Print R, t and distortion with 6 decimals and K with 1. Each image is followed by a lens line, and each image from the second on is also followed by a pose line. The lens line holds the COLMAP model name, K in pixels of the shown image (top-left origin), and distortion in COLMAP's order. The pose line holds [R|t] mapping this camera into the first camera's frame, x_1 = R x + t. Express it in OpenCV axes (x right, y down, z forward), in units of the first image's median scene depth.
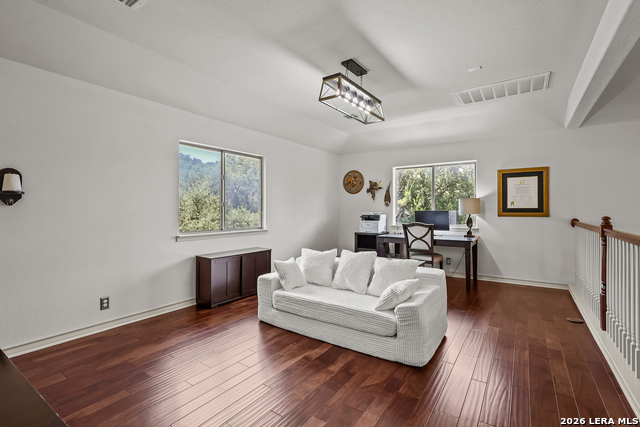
lens RADIAL K [[293.5, 0, 315.8], [0, 293.5, 208.3], [0, 0, 1]] dist [-0.002446, -0.000194]
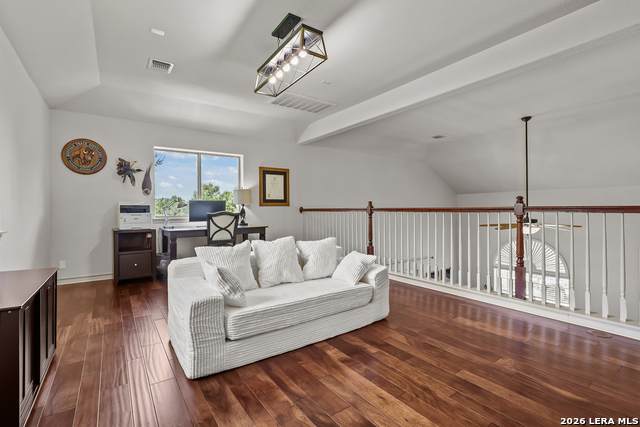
lens RADIAL K [[293.5, 0, 315.8], [0, 293.5, 208.3], [0, 0, 1]] dist [-0.002446, -0.000194]
pose [[0.349554, -0.000893, 0.936916, -0.429133], [0.002255, 0.999997, 0.000112, 0.039153], [-0.936913, 0.002074, 0.349555, 0.400042]]
